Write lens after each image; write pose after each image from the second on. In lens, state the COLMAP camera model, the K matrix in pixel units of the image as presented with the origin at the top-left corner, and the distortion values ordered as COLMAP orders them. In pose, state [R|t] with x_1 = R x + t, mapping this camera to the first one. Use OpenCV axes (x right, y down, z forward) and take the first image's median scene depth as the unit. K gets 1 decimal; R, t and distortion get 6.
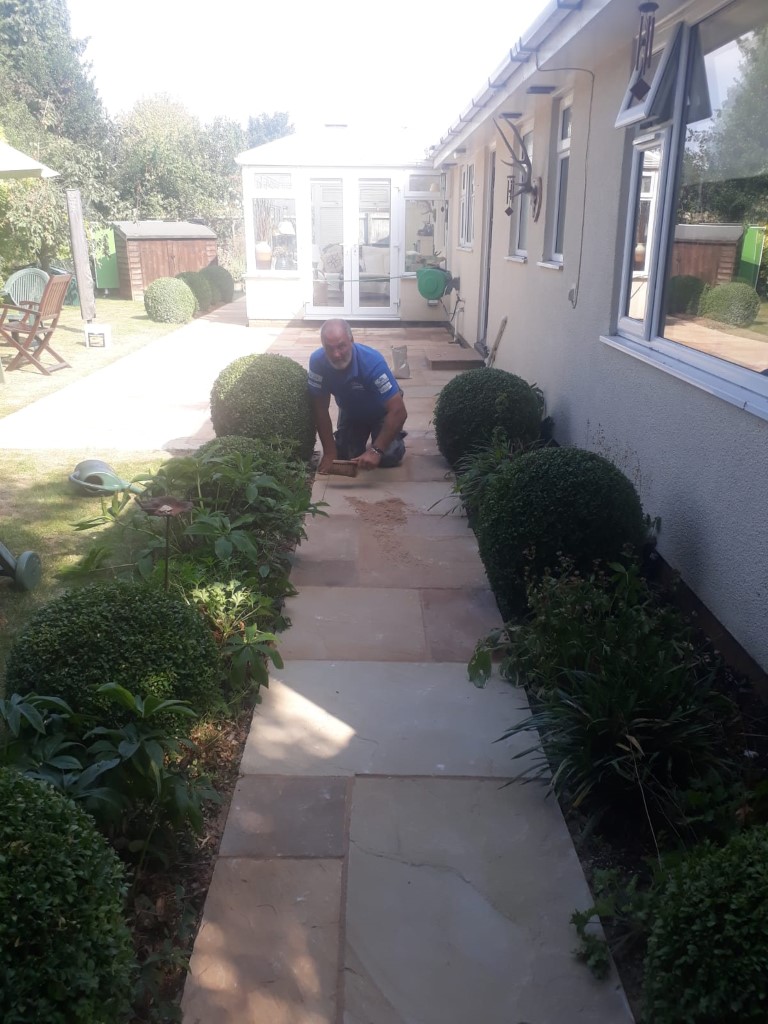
lens RADIAL K [[910.2, 0, 384.0], [0, 910.2, 512.0], [0, 0, 1]] dist [0.007164, -0.000424]
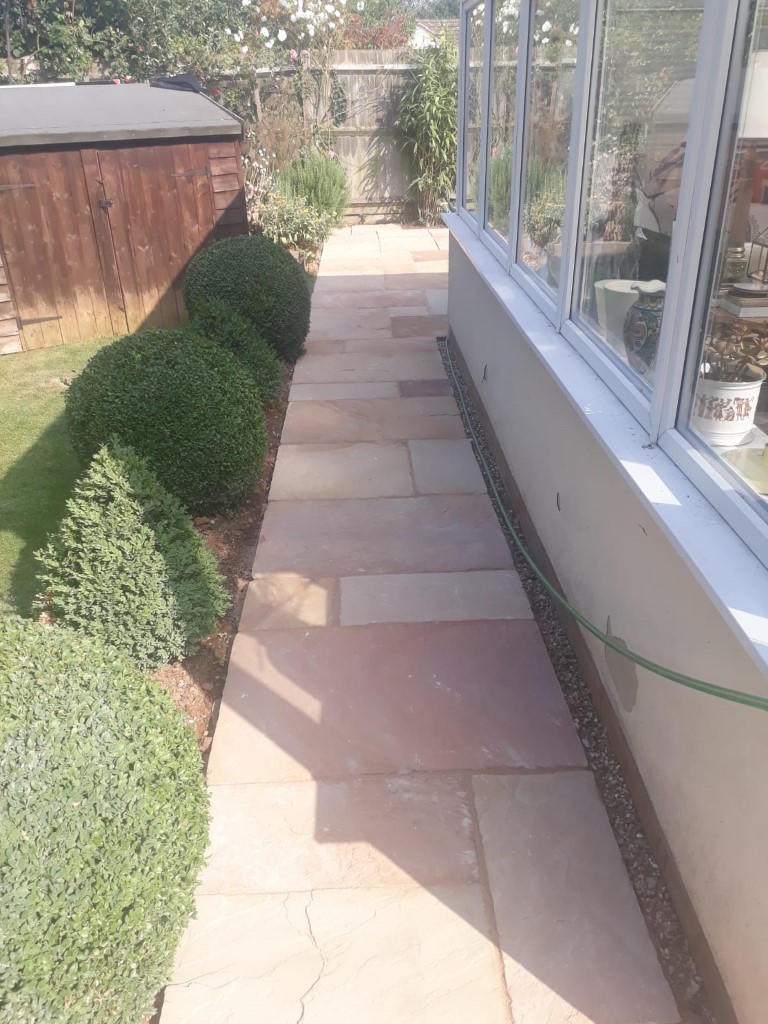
lens RADIAL K [[910.2, 0, 384.0], [0, 910.2, 512.0], [0, 0, 1]] dist [0.007164, -0.000424]
pose [[0.999575, -0.028924, 0.003530, -0.137431], [0.028204, 0.990822, 0.132199, -0.209078], [-0.007322, -0.132043, 0.991217, 0.661186]]
